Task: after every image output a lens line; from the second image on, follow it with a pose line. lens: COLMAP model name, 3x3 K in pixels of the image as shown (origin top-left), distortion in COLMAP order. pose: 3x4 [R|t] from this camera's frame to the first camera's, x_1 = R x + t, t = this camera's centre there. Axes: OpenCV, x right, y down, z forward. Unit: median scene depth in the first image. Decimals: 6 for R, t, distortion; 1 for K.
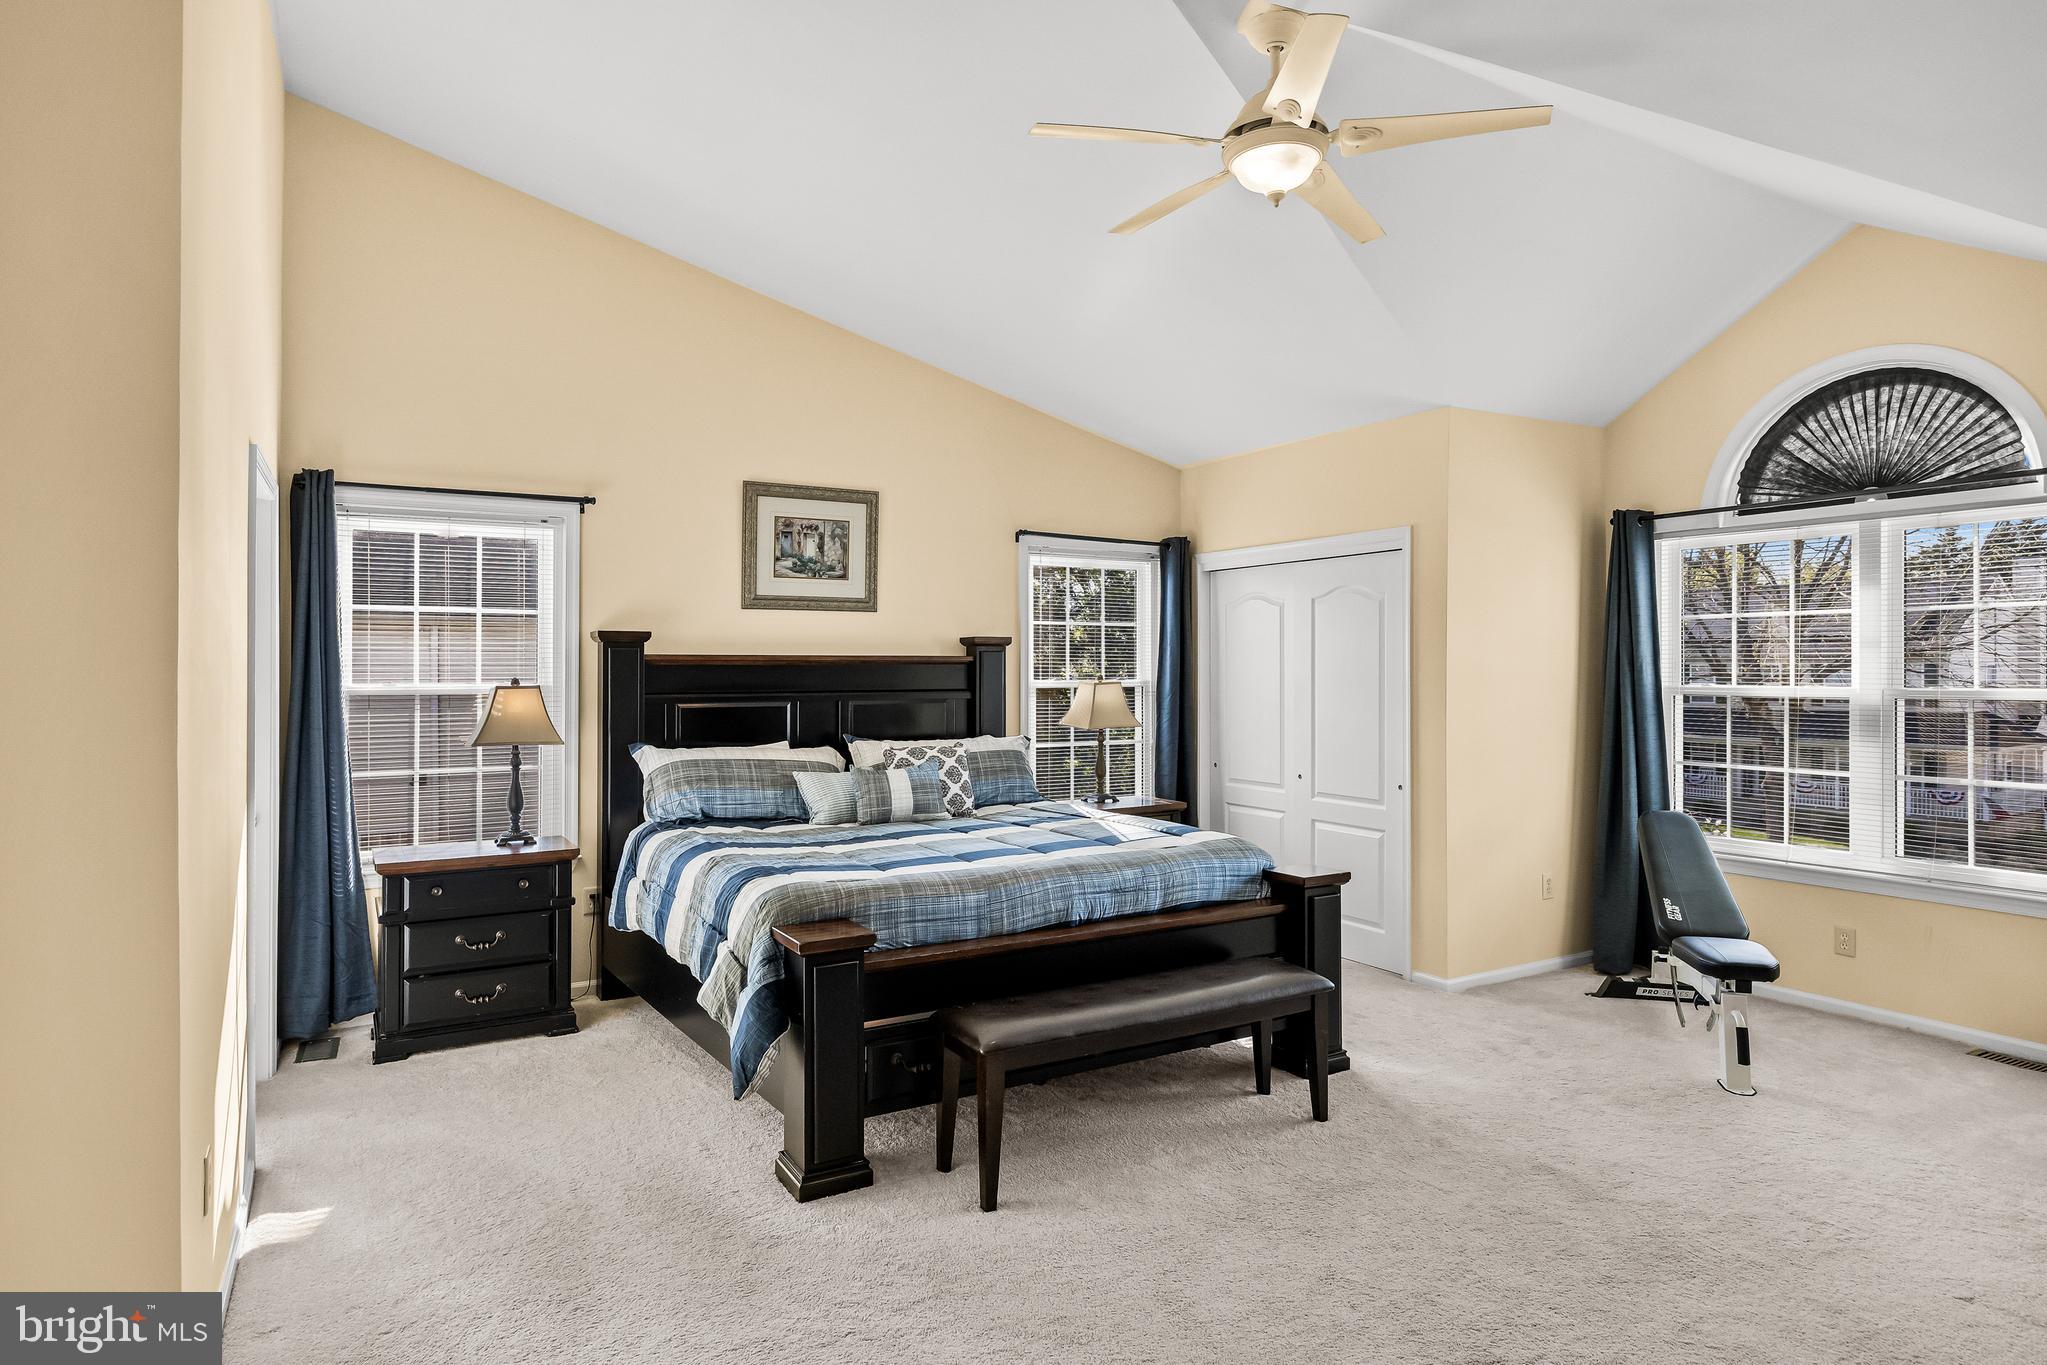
lens RADIAL K [[1226.6, 0, 1024.8], [0, 1226.6, 681.9], [0, 0, 1]] dist [0.037723, -0.000253]
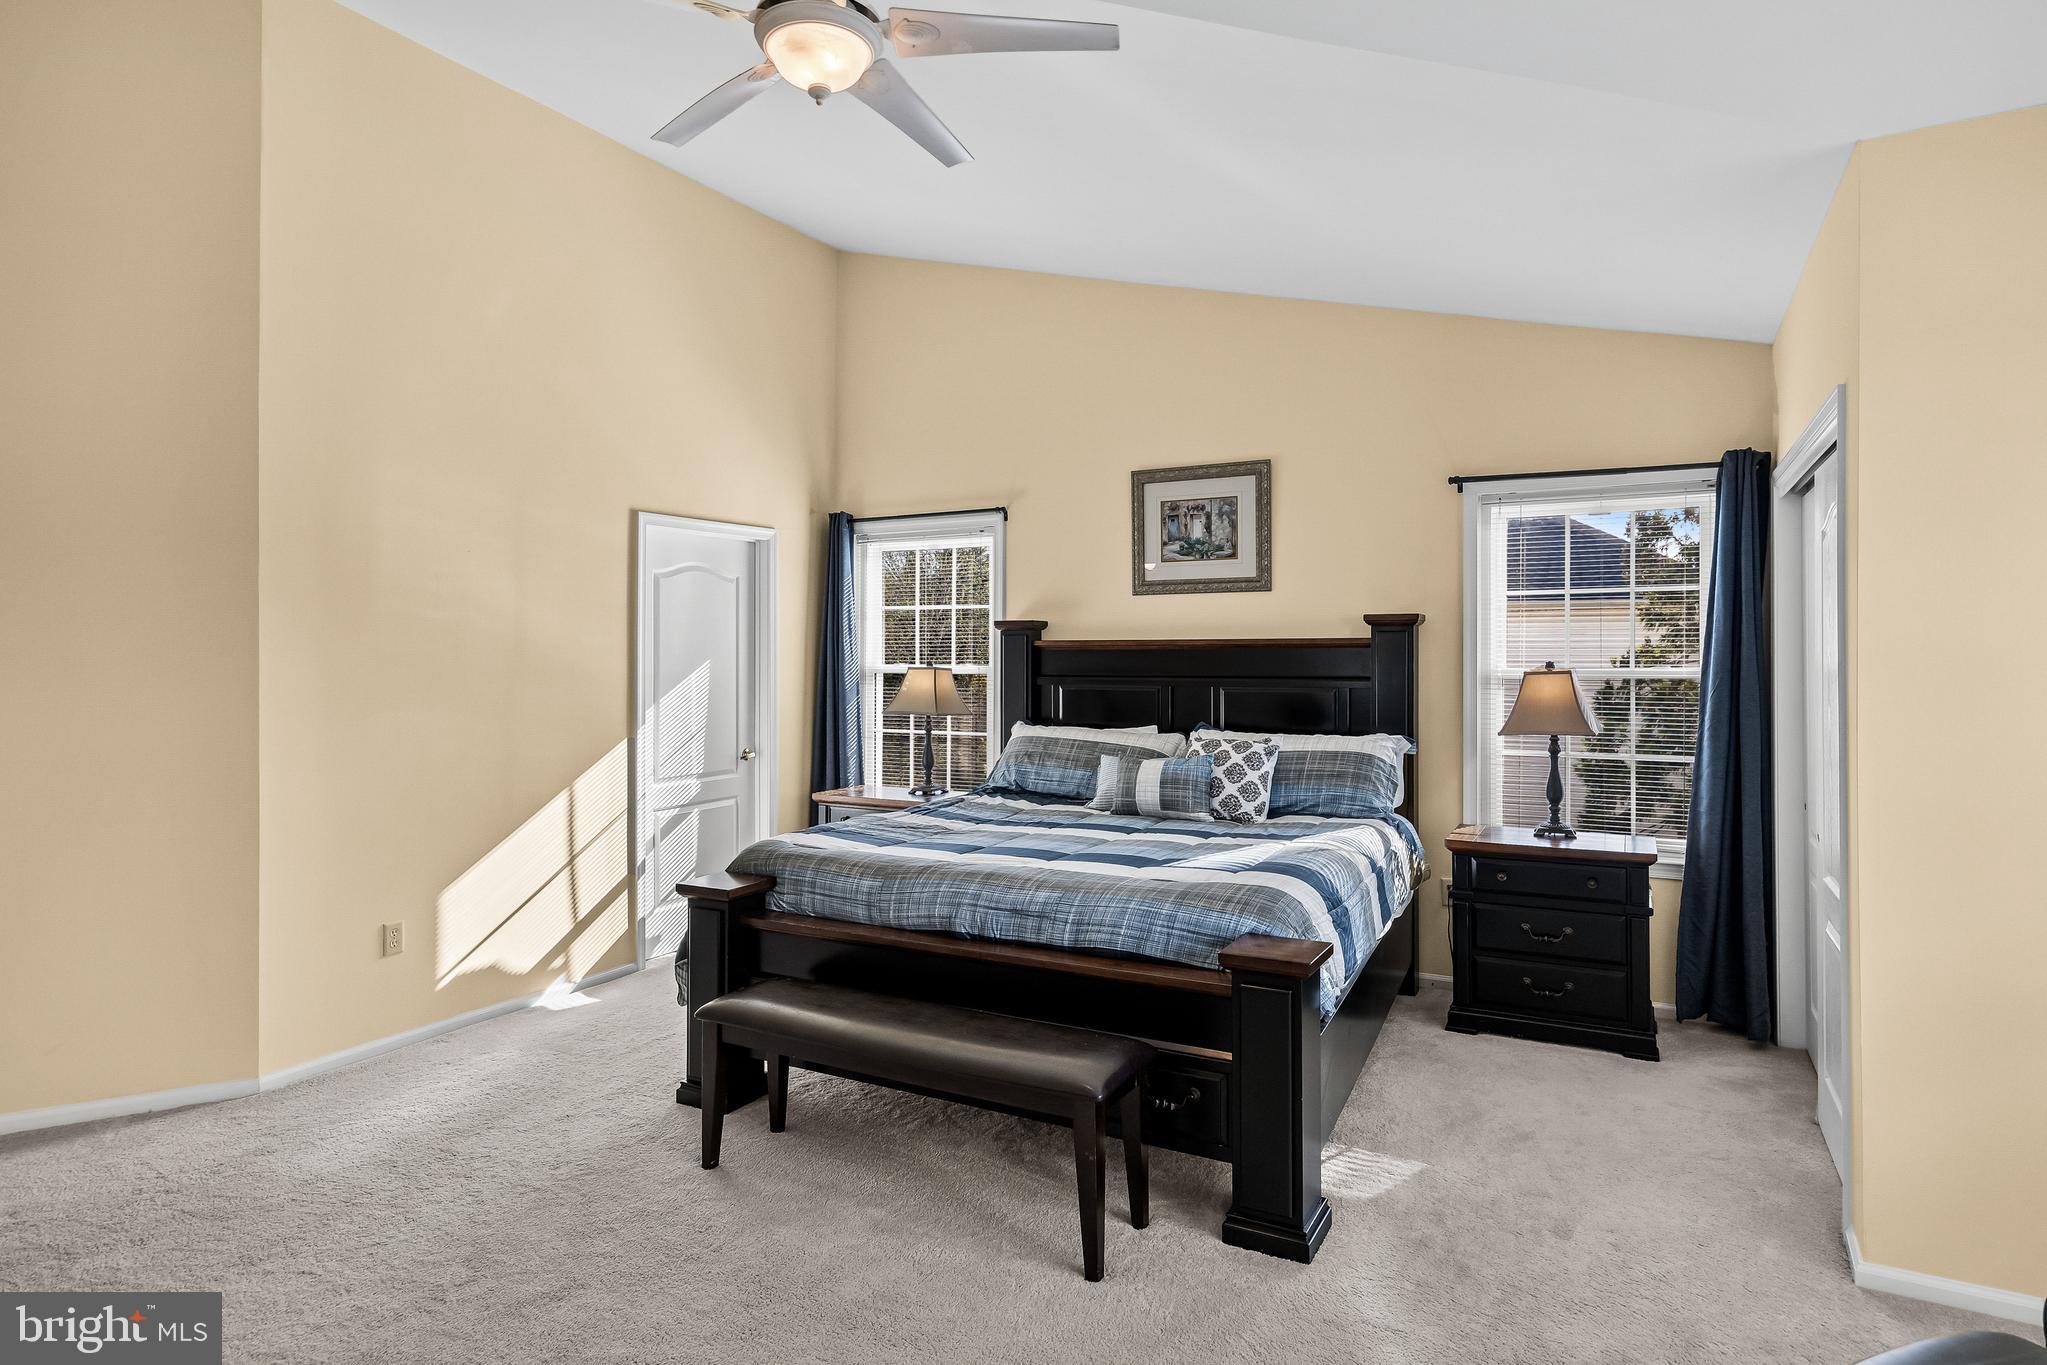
lens RADIAL K [[1145.9, 0, 1024.7], [0, 1145.9, 660.4], [0, 0, 1]] dist [-0.019686, 0.000257]
pose [[0.494914, 0.001184, -0.868941, 0.551985], [-0.010799, 0.999930, -0.004789, 0.000558], [0.868875, 0.011754, 0.494892, 0.442057]]
